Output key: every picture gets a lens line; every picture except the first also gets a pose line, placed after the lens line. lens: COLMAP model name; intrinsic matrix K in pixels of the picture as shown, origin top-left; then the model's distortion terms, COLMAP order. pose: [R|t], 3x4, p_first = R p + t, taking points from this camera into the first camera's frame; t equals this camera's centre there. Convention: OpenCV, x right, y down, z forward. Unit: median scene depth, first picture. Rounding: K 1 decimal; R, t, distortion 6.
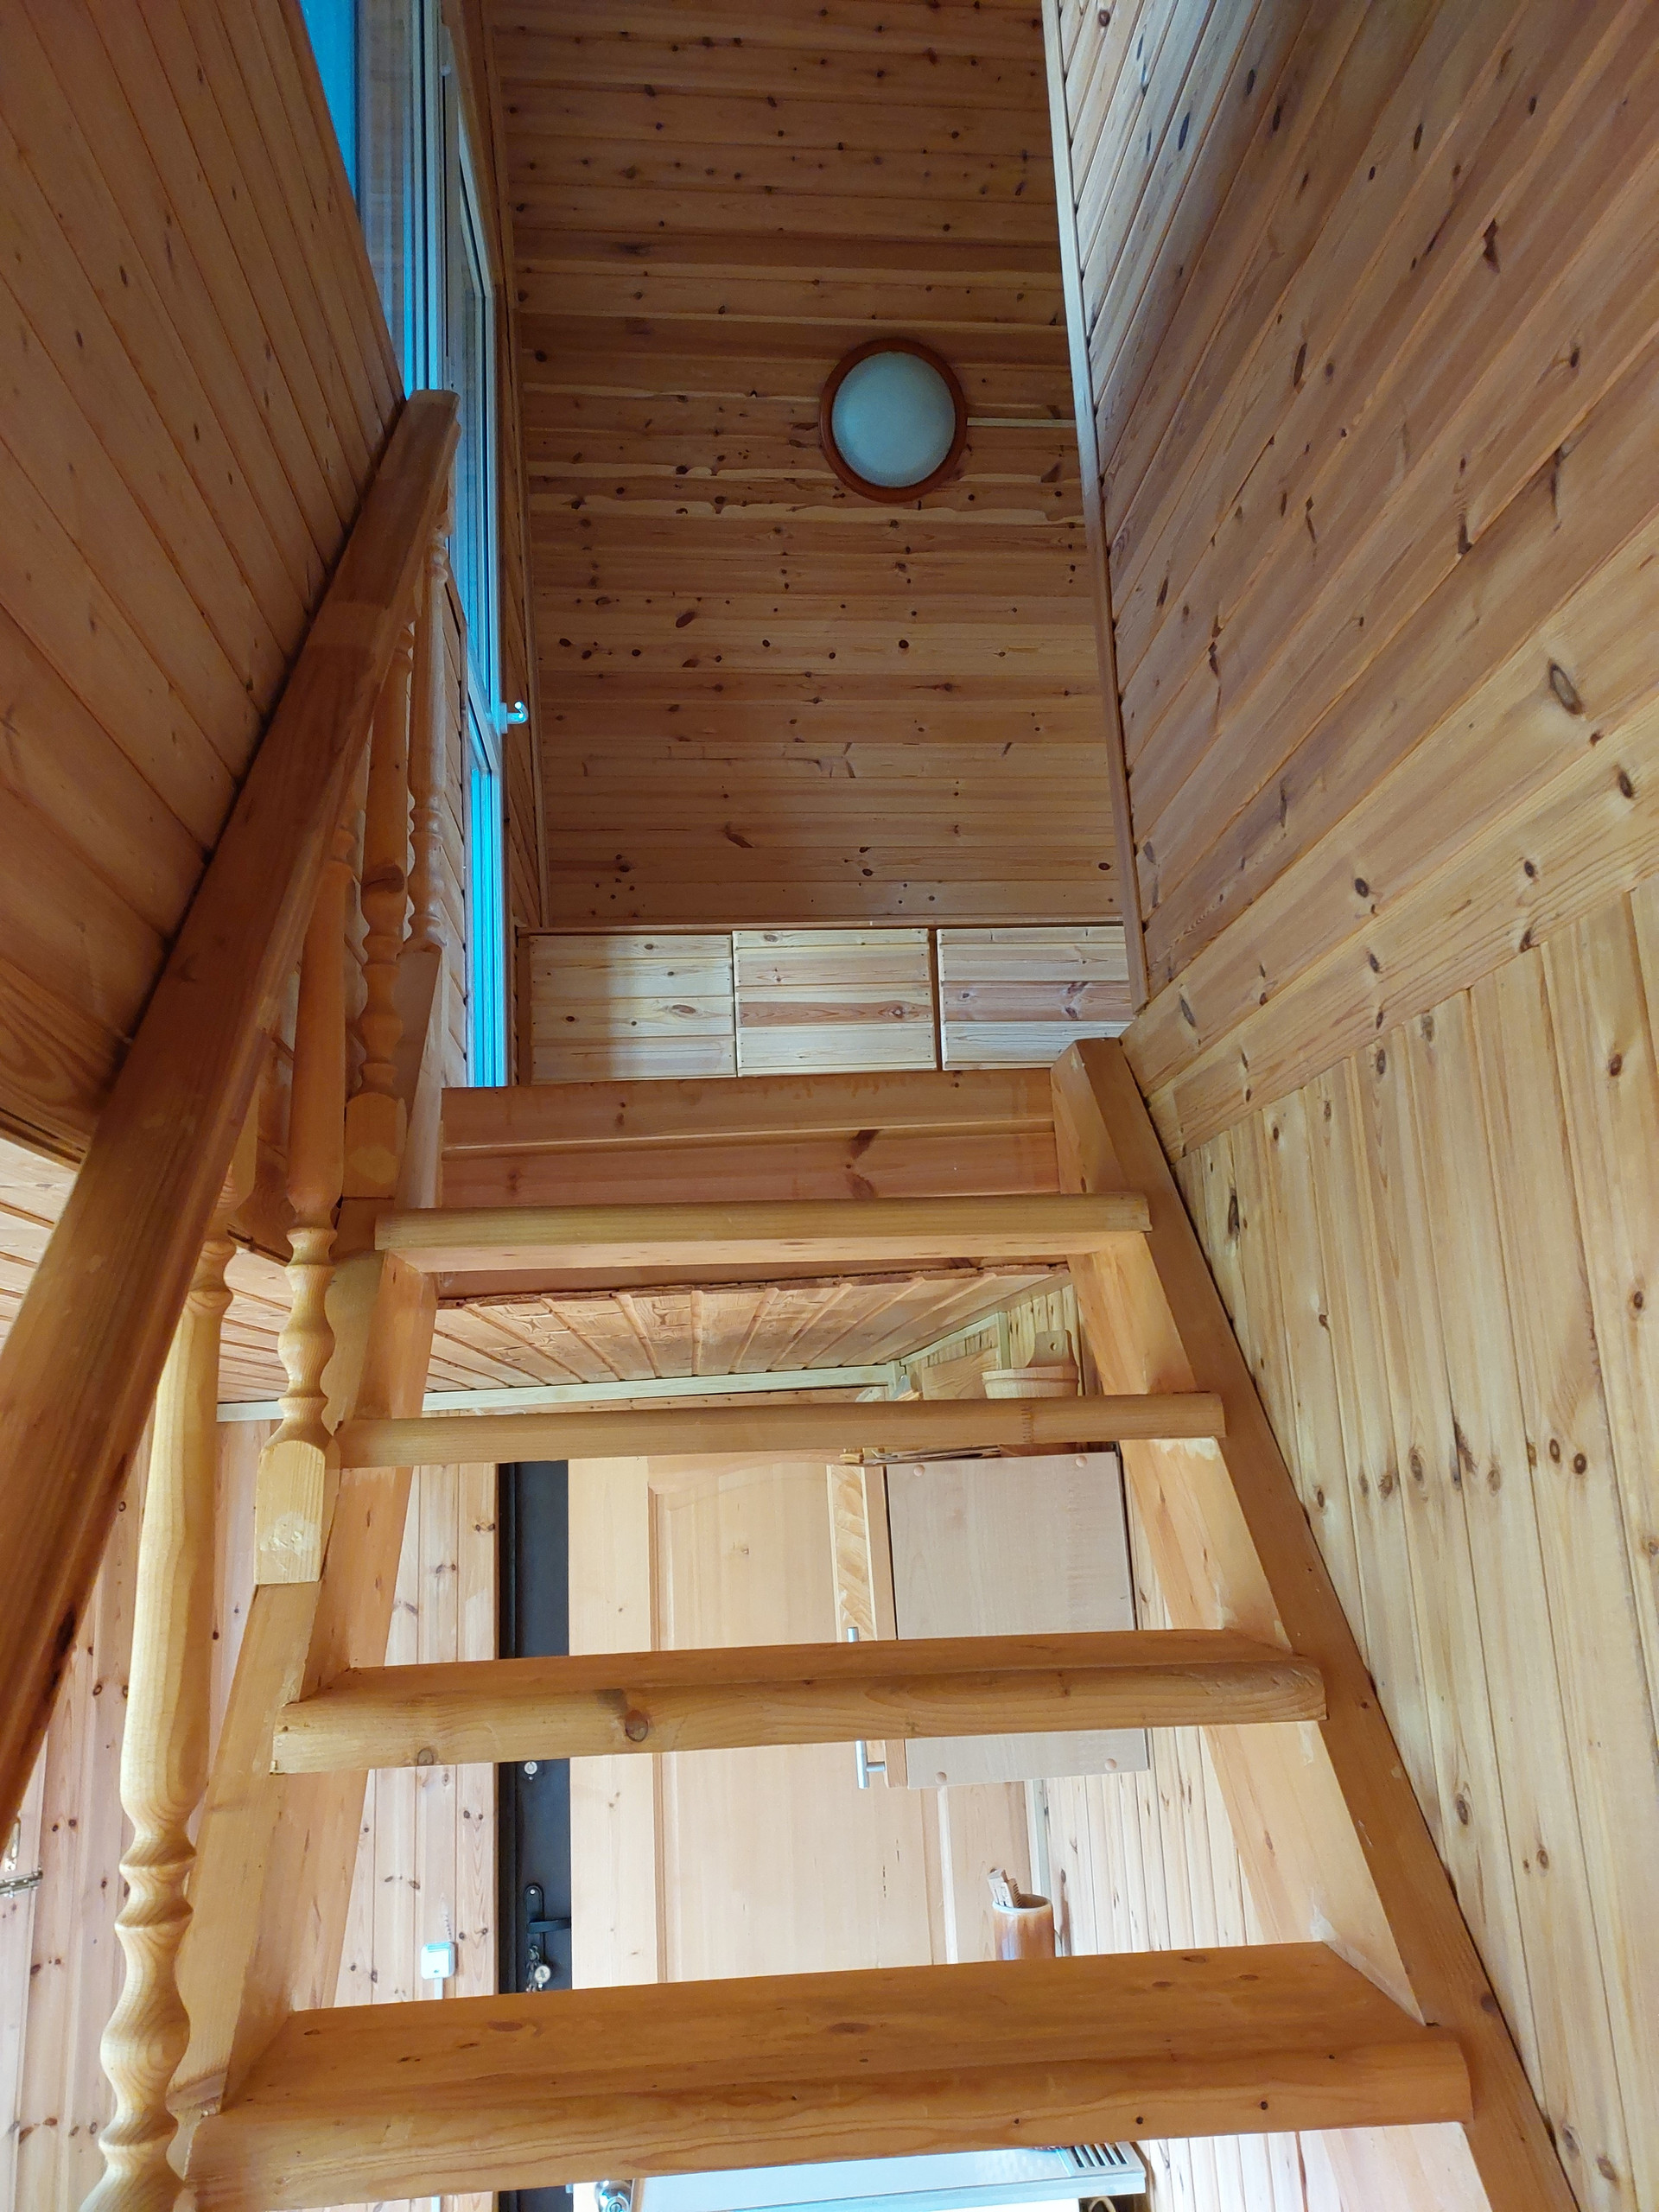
lens RADIAL K [[1573.5, 0, 838.2], [0, 1573.5, 1126.6], [0, 0, 1]] dist [0.065359, -0.035642]
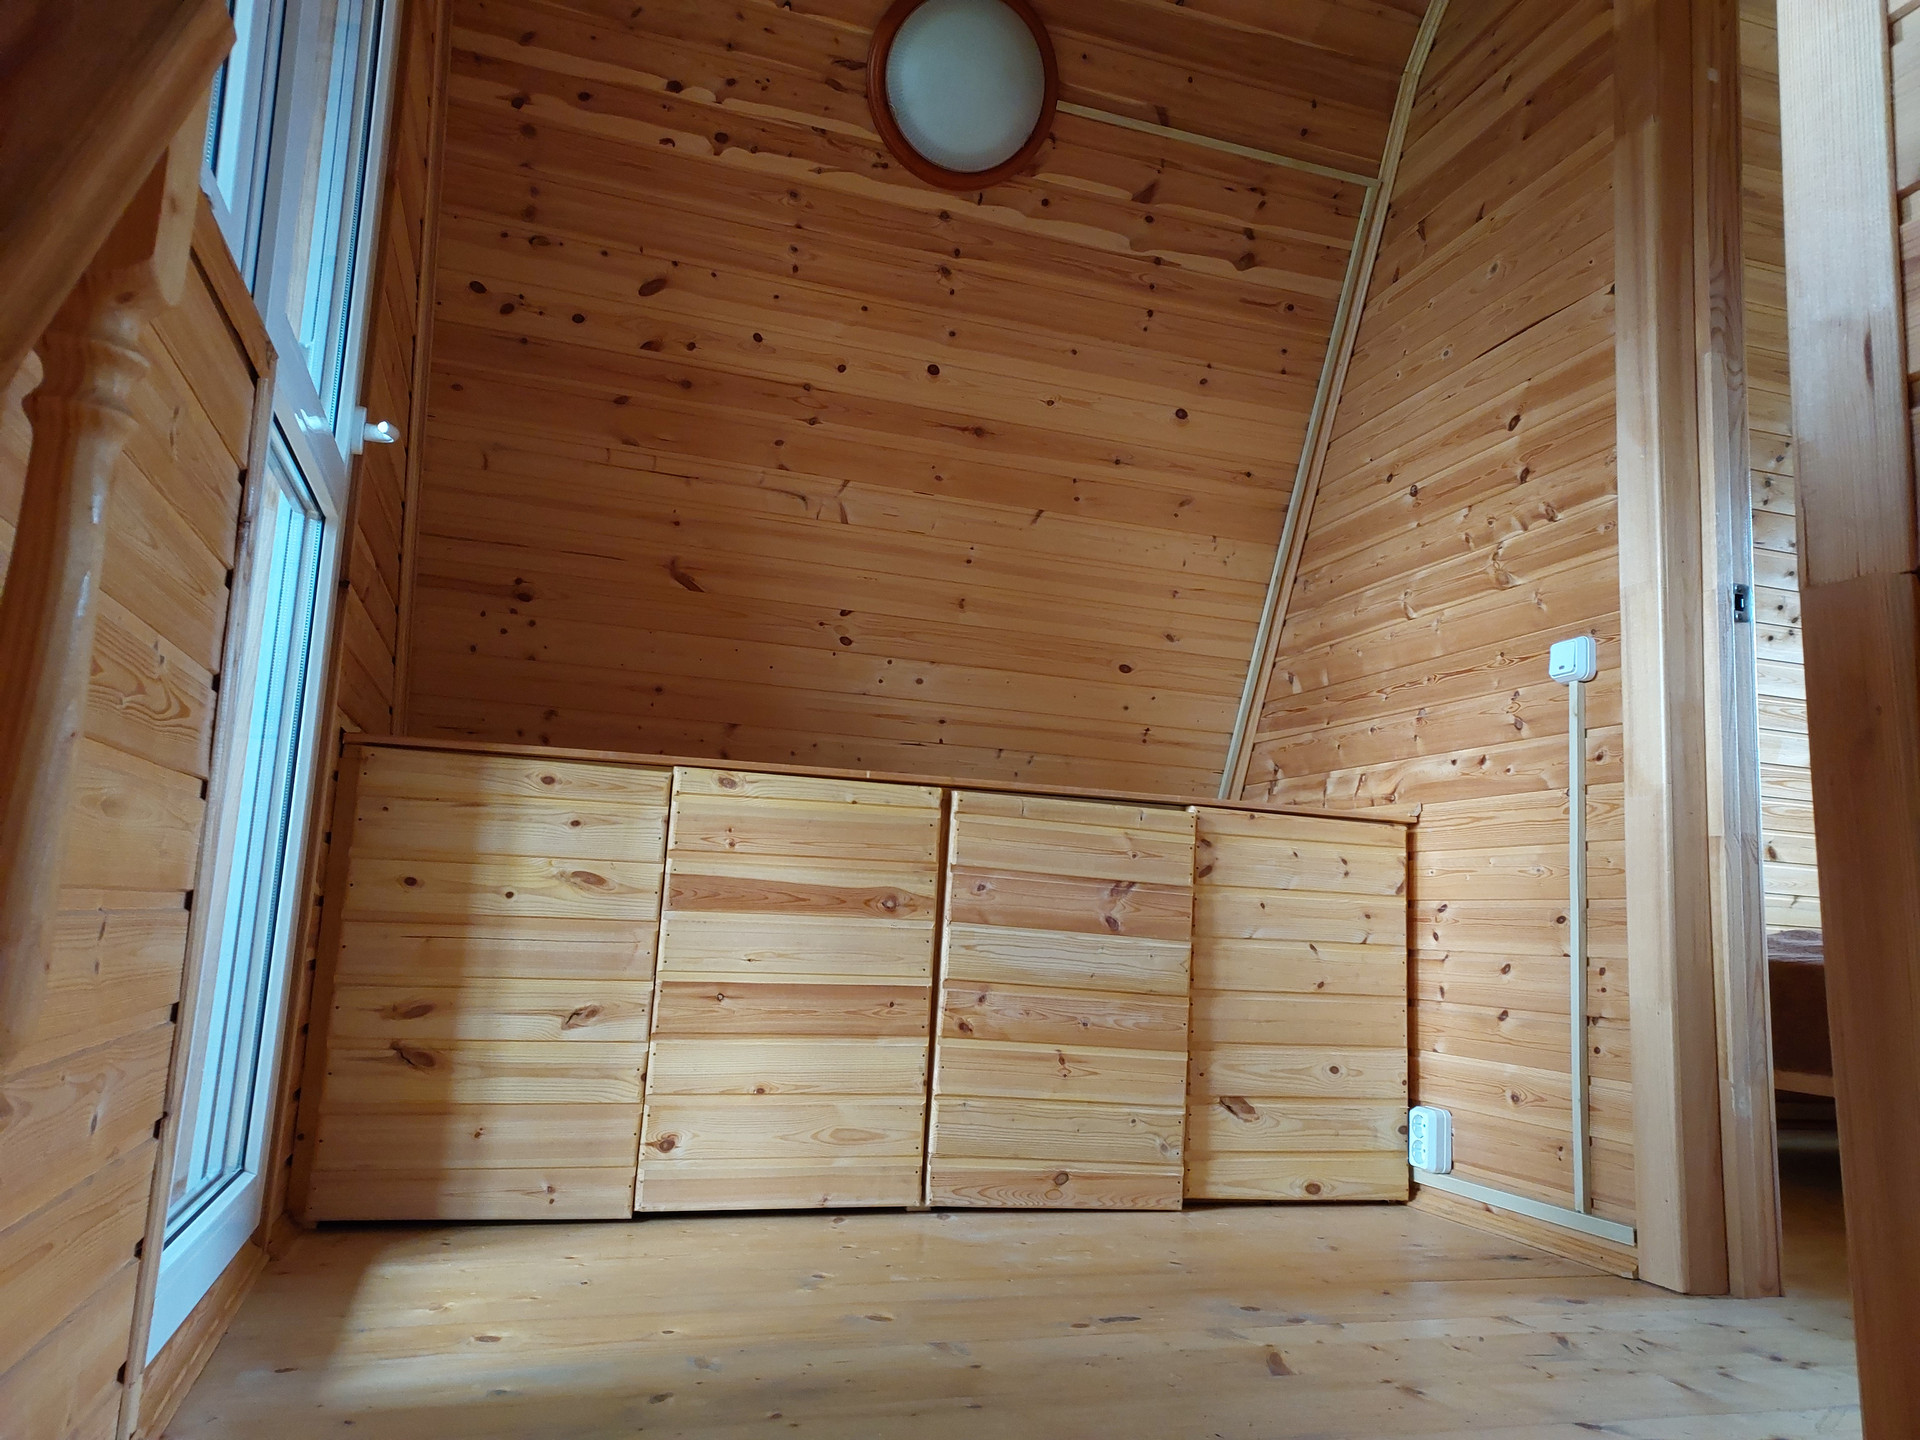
lens RADIAL K [[1365.8, 0, 968.2], [0, 1365.8, 706.3], [0, 0, 1]] dist [0.065359, -0.035642]
pose [[0.971148, 0.127545, 0.201505, -0.058882], [-0.135259, 0.990497, 0.024929, -0.164017], [-0.196410, -0.051465, 0.979170, 0.334855]]
